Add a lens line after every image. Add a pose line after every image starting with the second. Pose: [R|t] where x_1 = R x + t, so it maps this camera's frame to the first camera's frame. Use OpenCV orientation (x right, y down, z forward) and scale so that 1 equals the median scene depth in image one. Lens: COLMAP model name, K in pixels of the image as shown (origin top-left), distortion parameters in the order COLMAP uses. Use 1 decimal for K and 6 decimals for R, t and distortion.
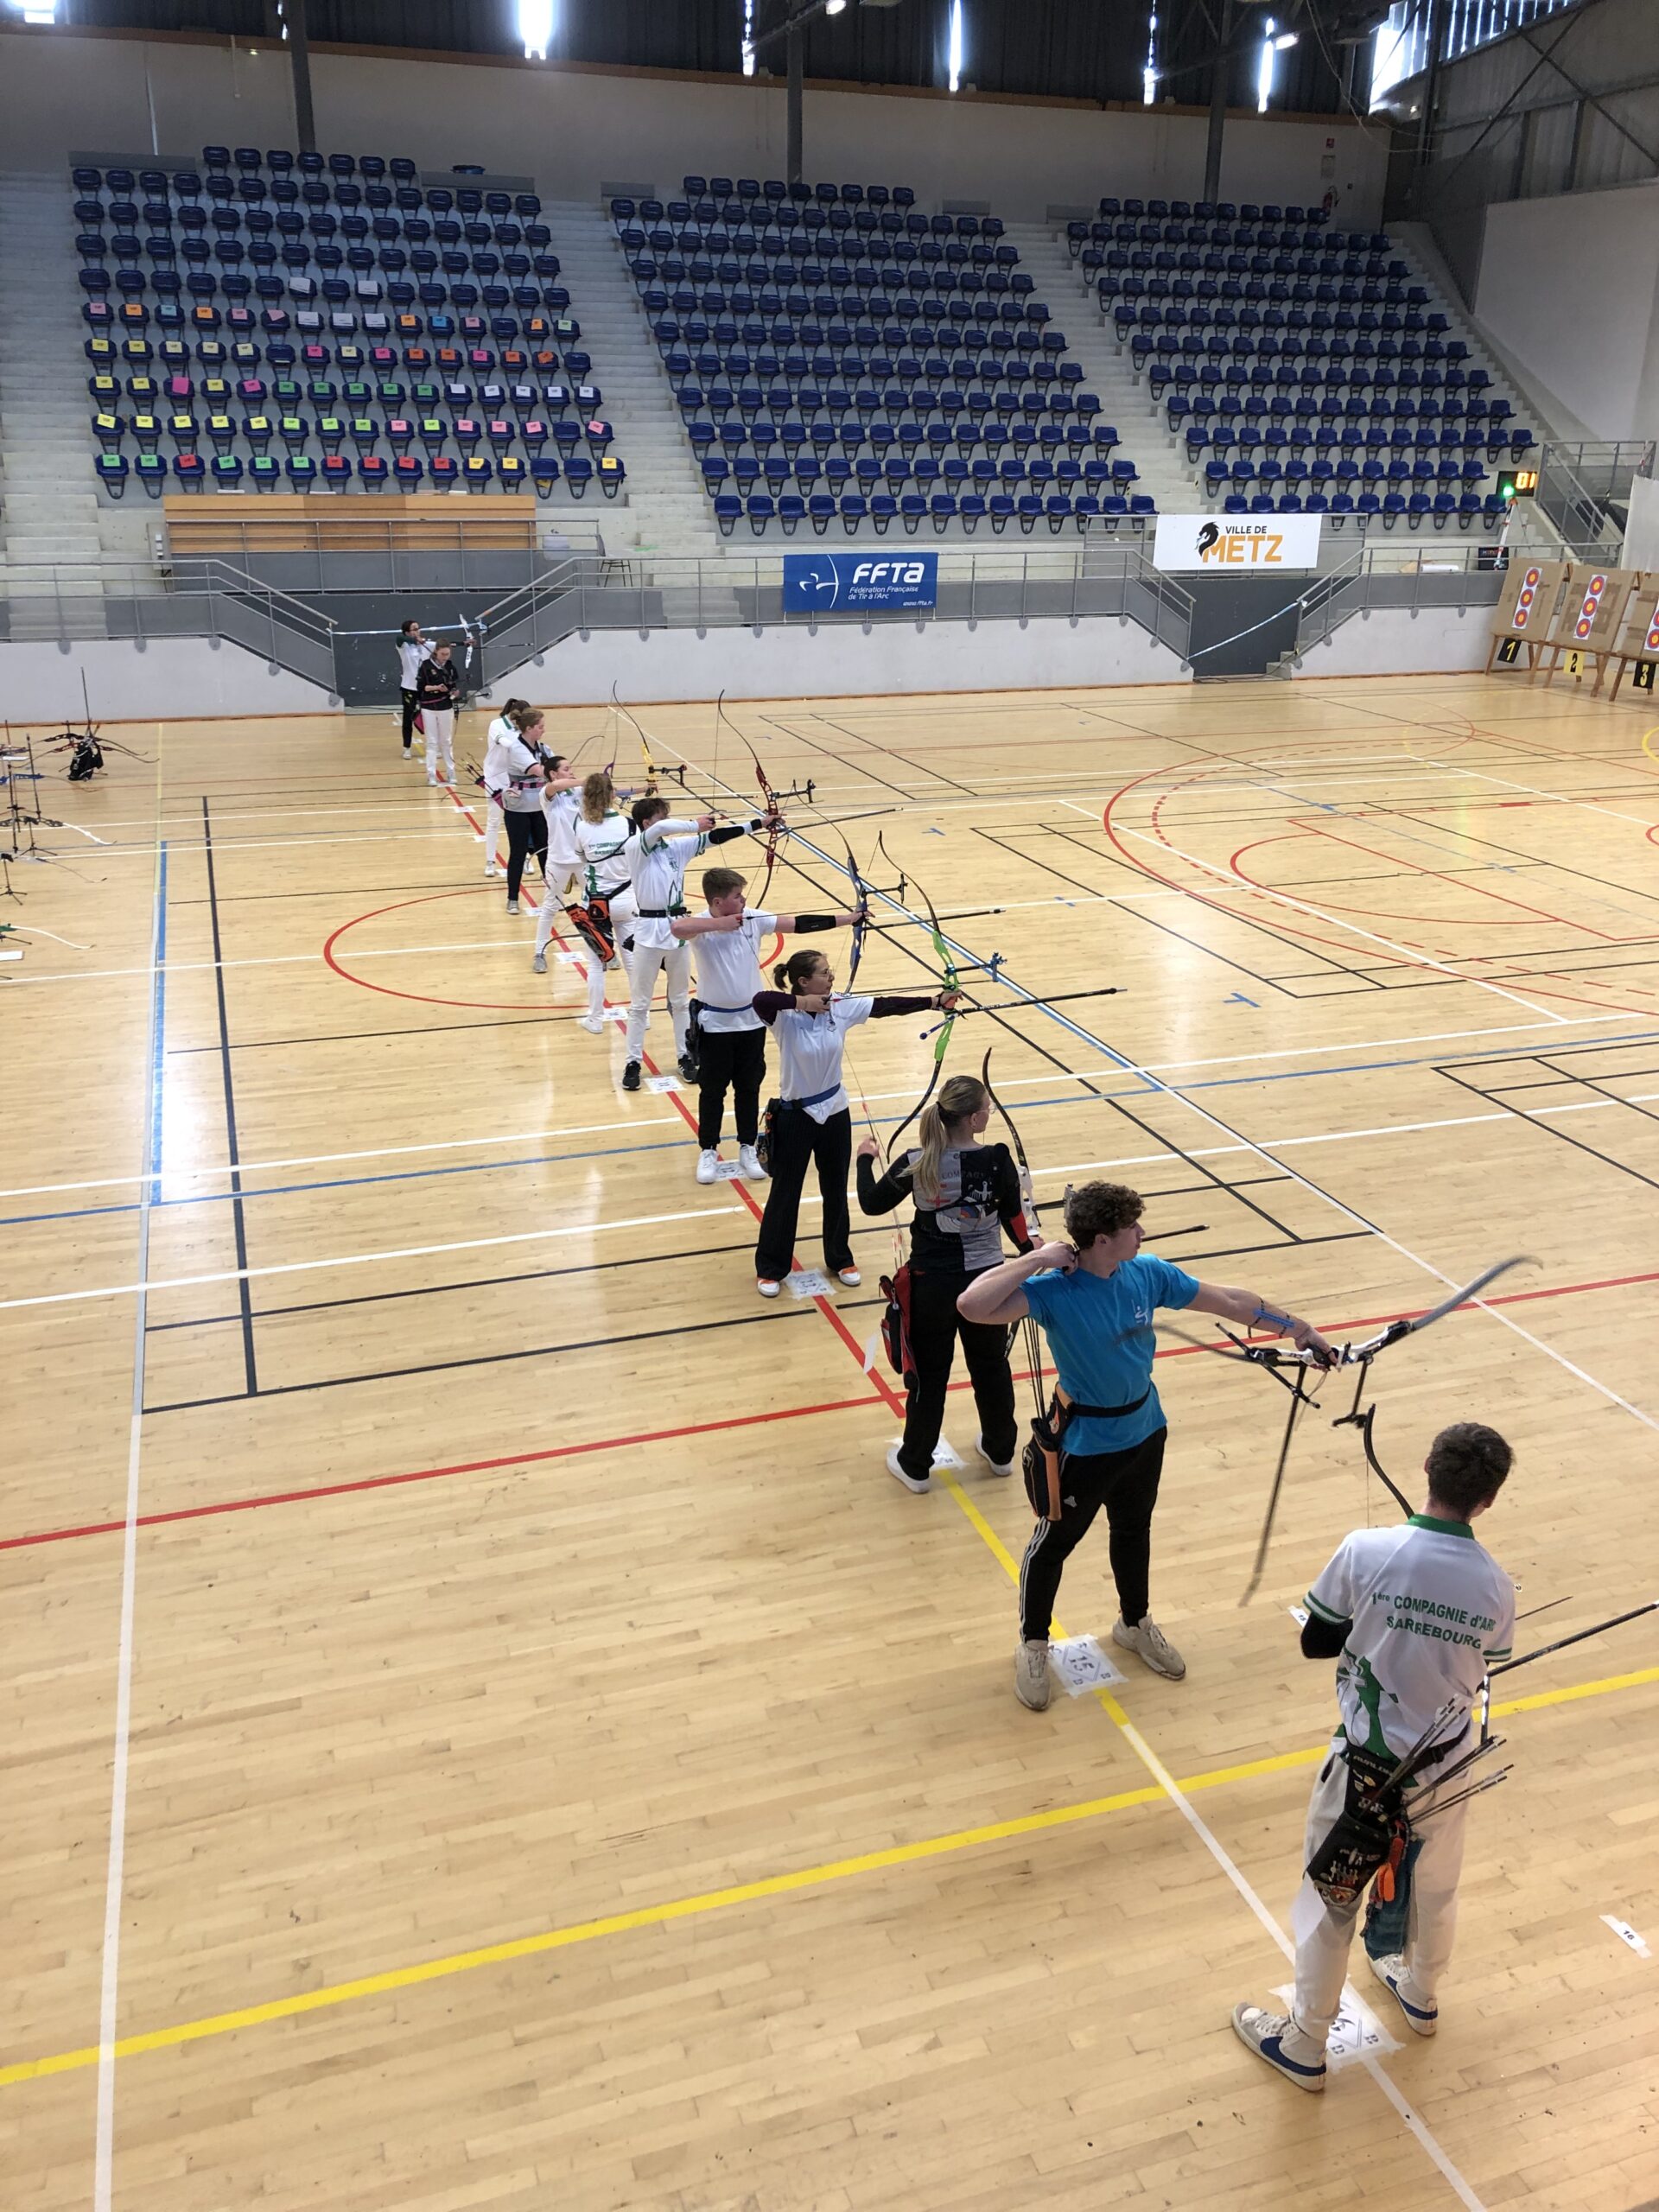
lens RADIAL K [[1837.9, 0, 820.2], [0, 1837.9, 1109.7], [0, 0, 1]] dist [0.023256, -0.004478]
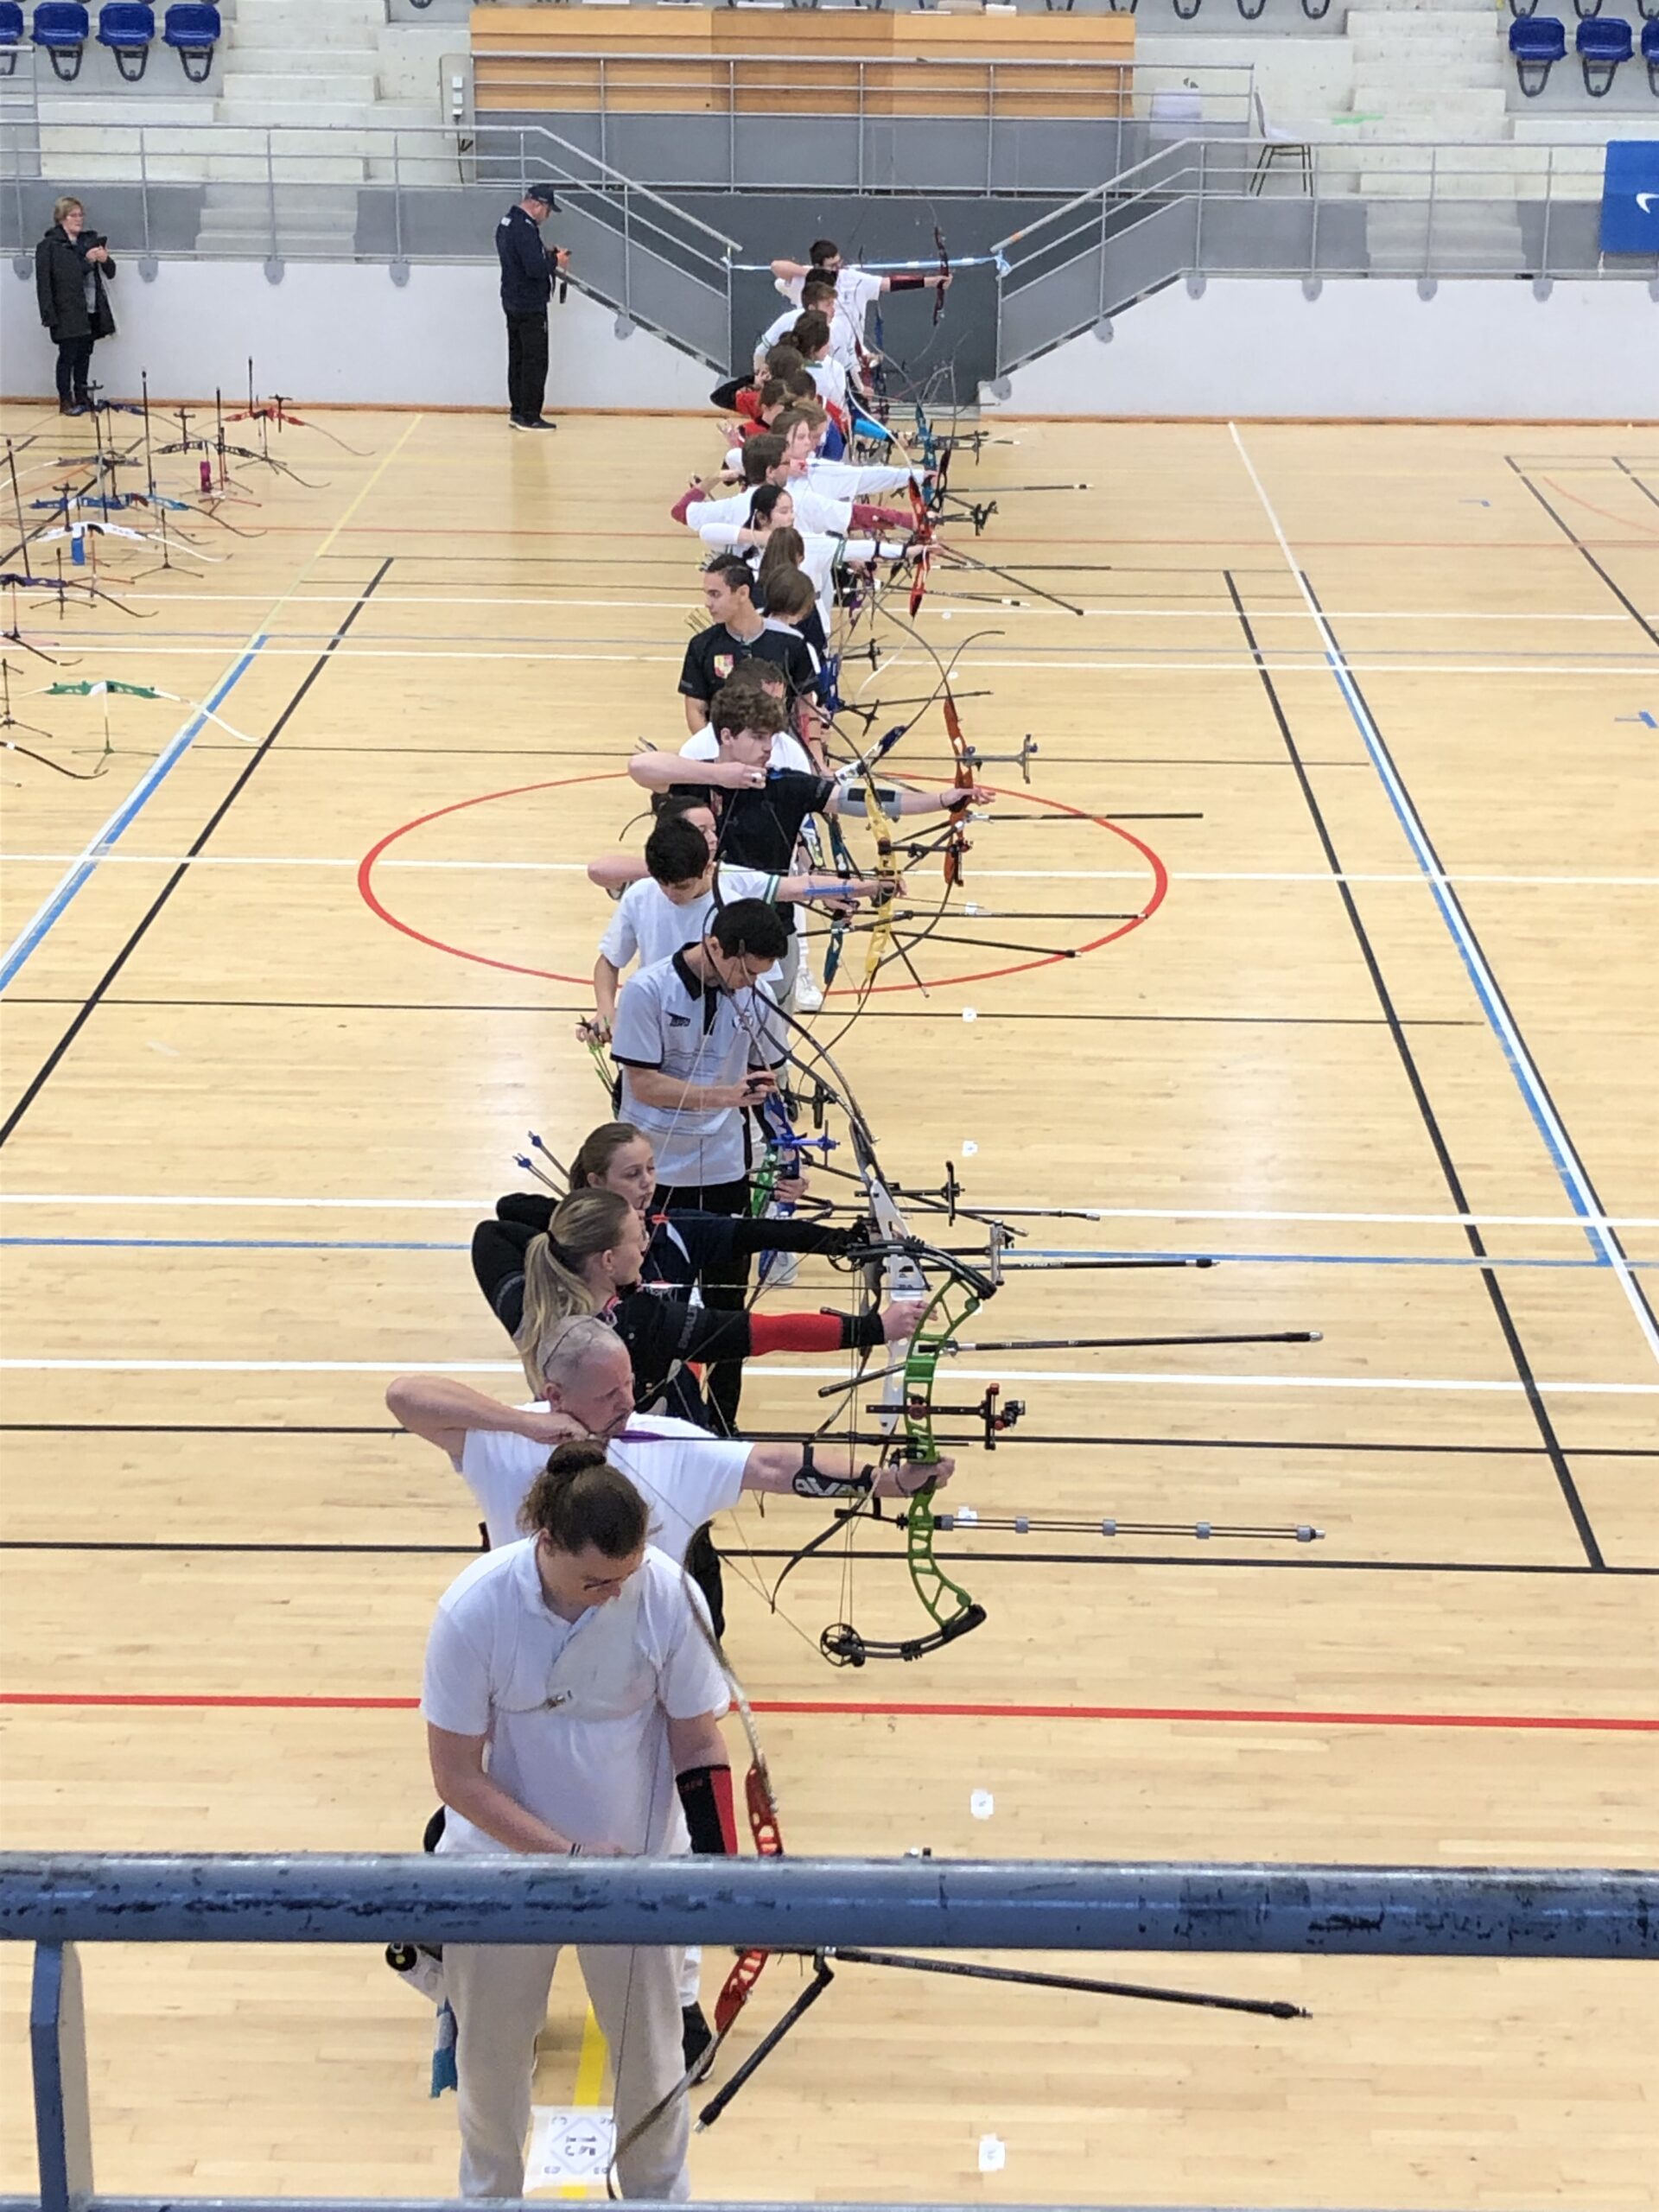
lens RADIAL K [[3778.0, 0, 835.7], [0, 3778.0, 1100.2], [0, 0, 1]] dist [0.080873, 0.000000]
pose [[0.942541, 0.111459, -0.314948, 0.132463], [-0.118628, 0.992932, -0.003620, -0.011520], [0.312319, 0.040773, 0.949102, -0.042089]]
